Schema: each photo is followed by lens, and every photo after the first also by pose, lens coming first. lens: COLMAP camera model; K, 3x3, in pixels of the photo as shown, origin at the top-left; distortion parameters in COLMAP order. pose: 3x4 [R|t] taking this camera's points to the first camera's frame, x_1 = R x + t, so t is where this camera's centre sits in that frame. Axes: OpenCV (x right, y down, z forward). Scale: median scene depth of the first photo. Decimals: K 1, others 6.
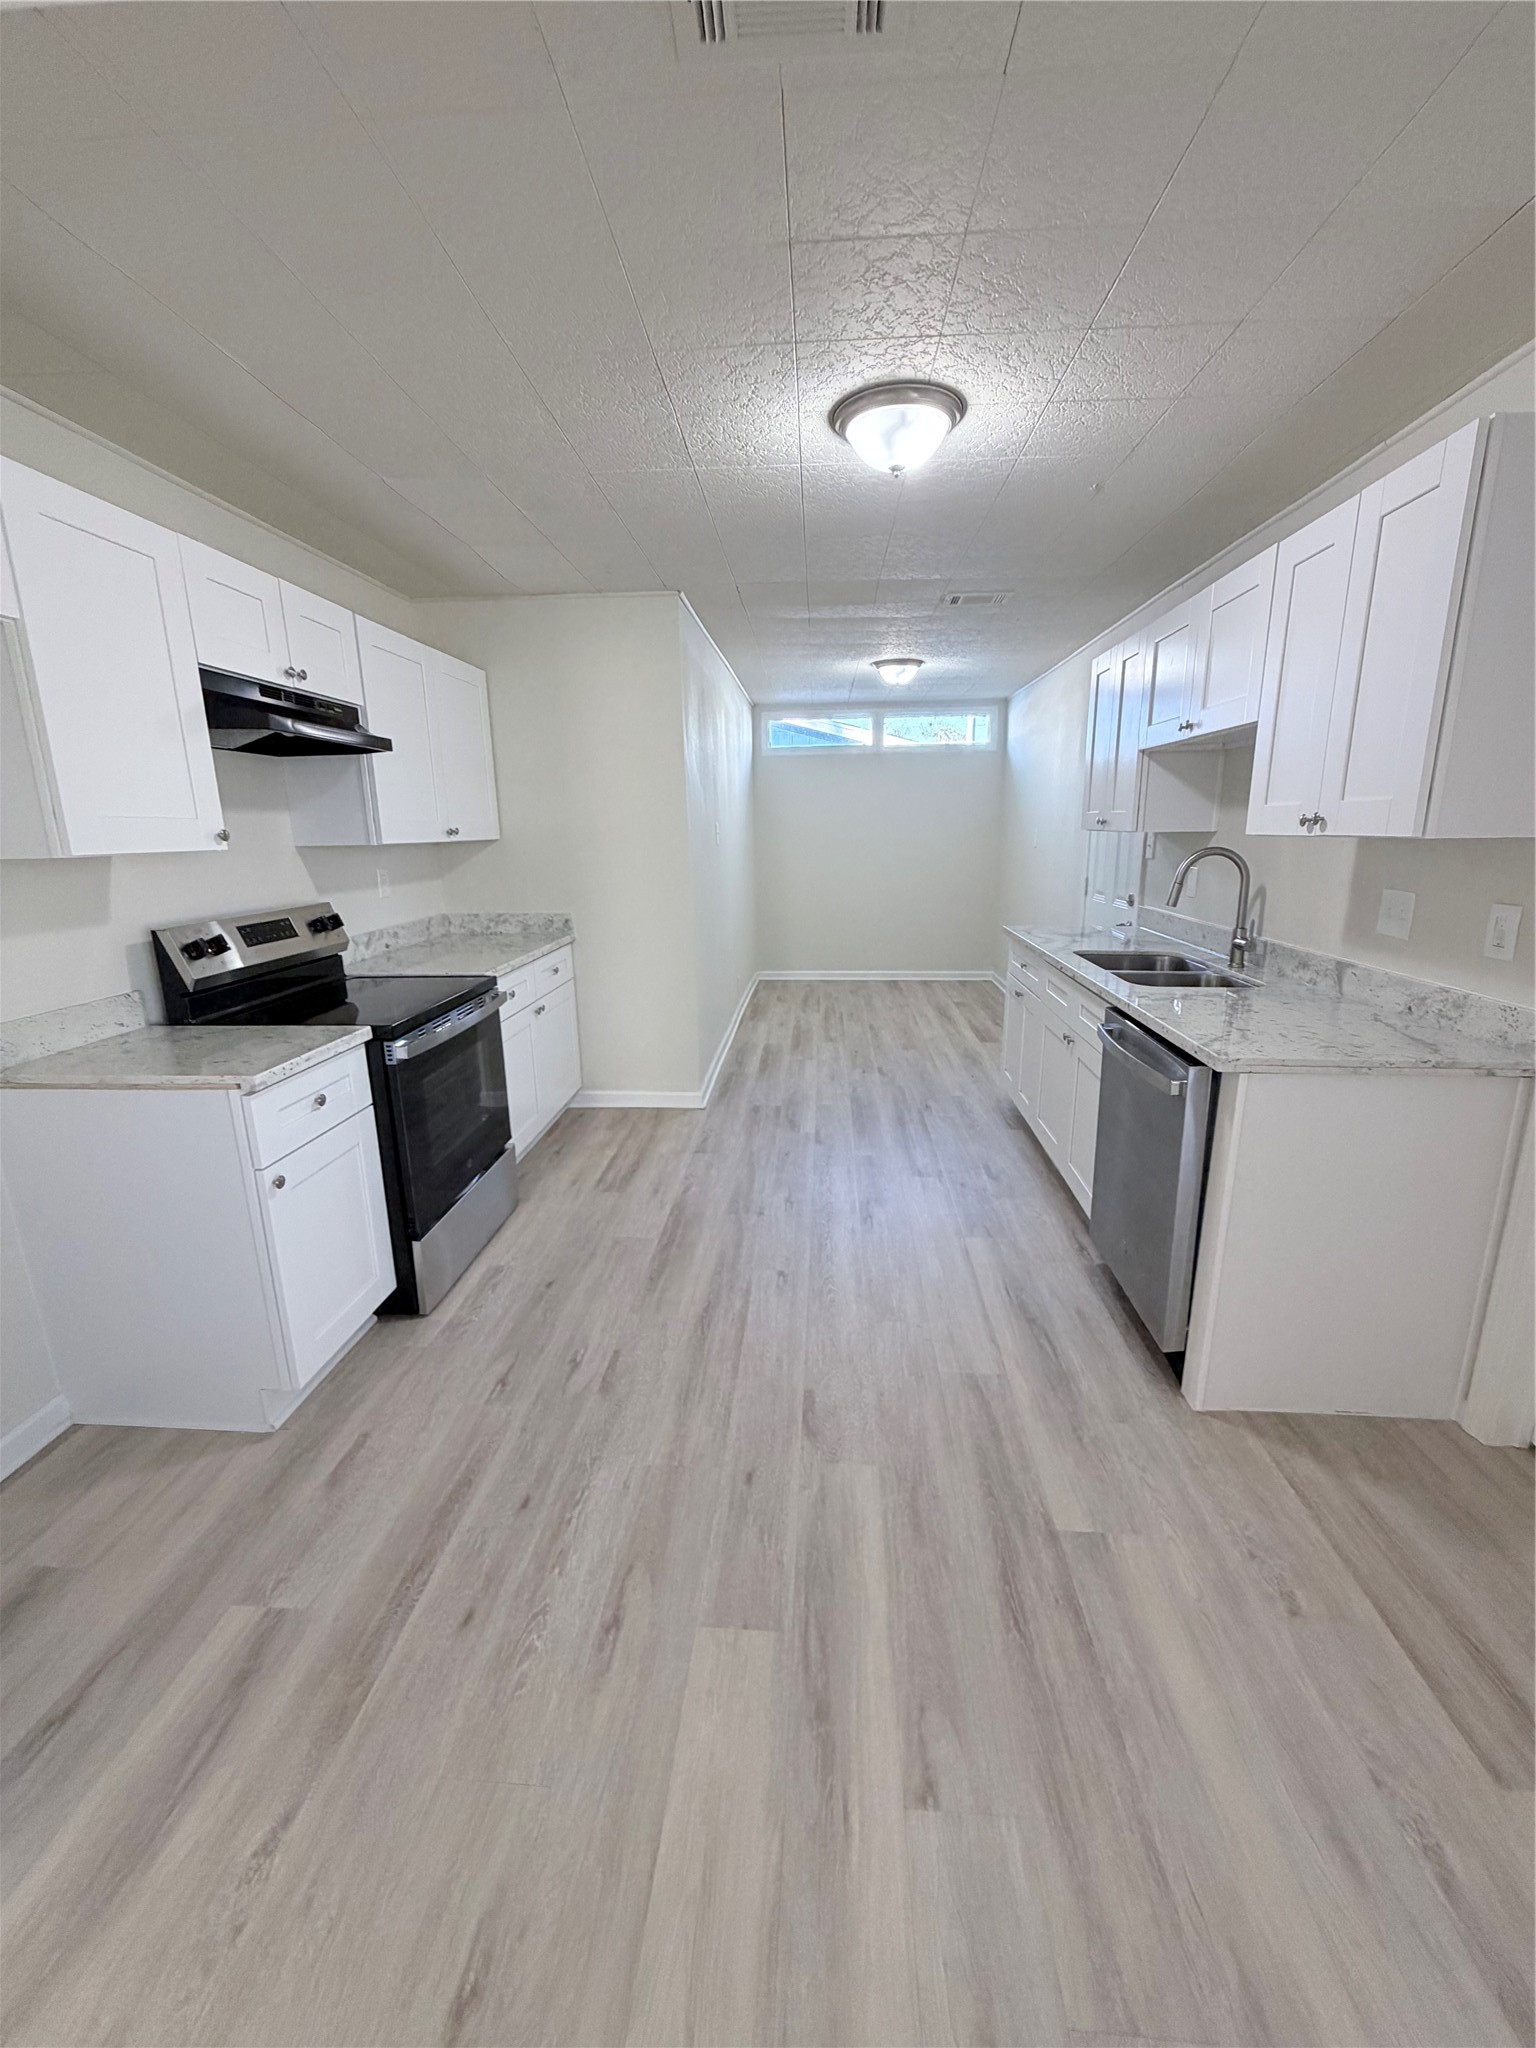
lens RADIAL K [[816.1, 0, 774.5], [0, 816.1, 1017.0], [0, 0, 1]] dist [0.000327, 0.000364]
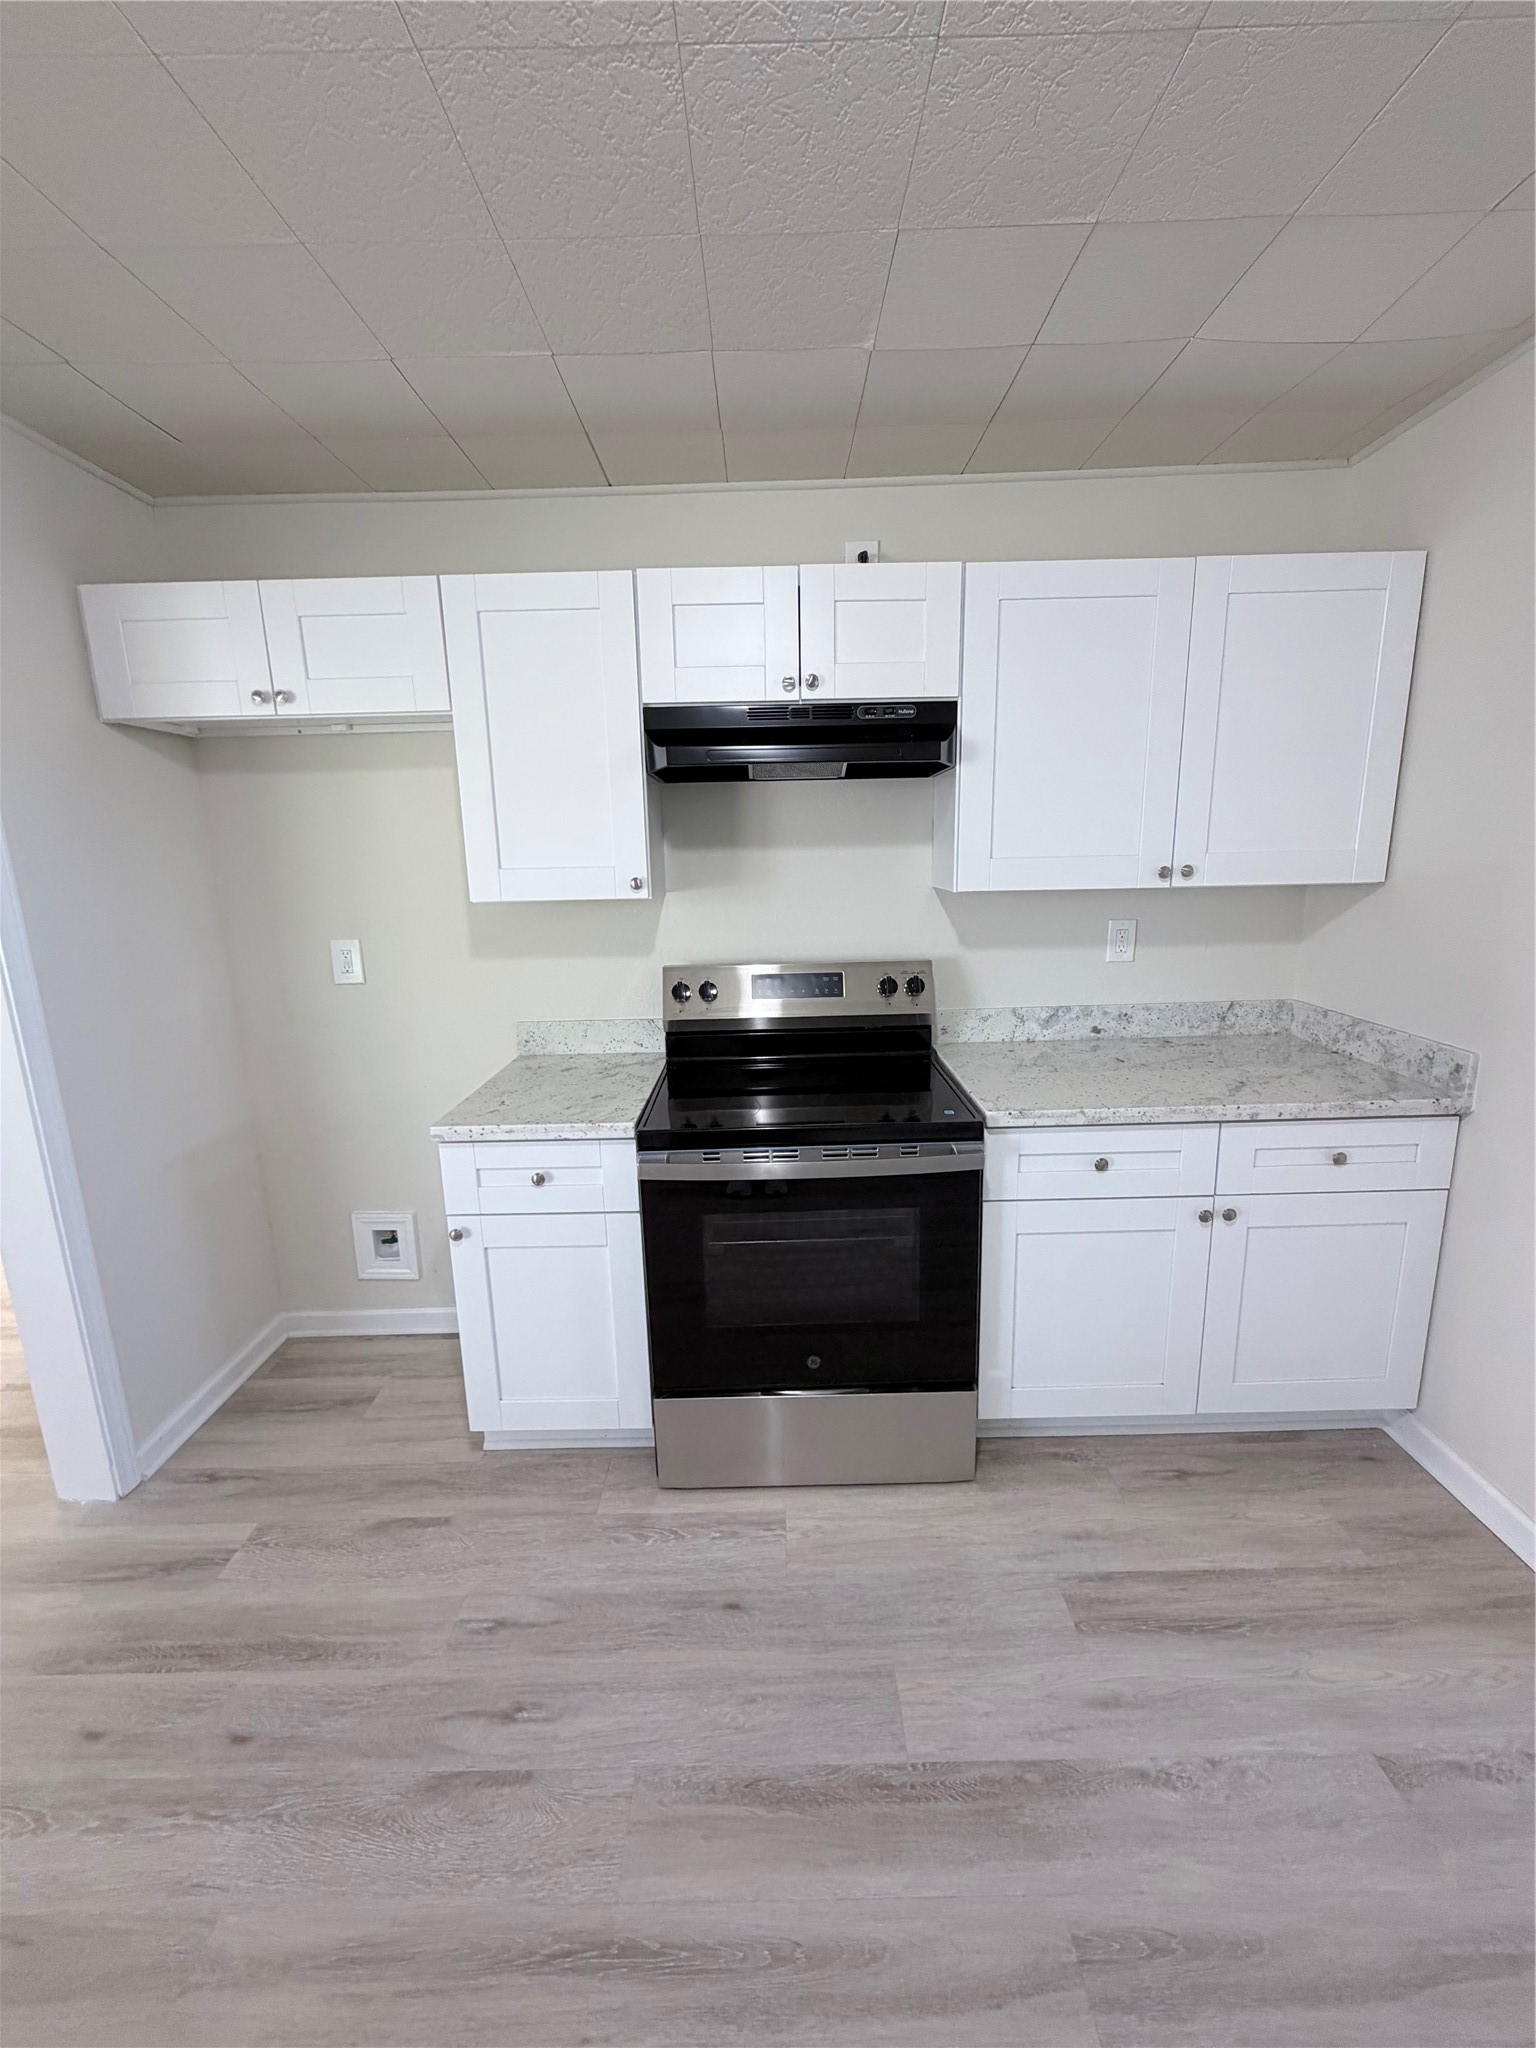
lens RADIAL K [[816.1, 0, 768.0], [0, 816.1, 1014.7], [0, 0, 1]] dist [0.000327, 0.000364]
pose [[0.061722, 0.212847, -0.975134, 0.256640], [-0.206663, 0.958550, 0.196146, -0.252389], [0.976463, 0.189418, 0.103151, 0.927026]]
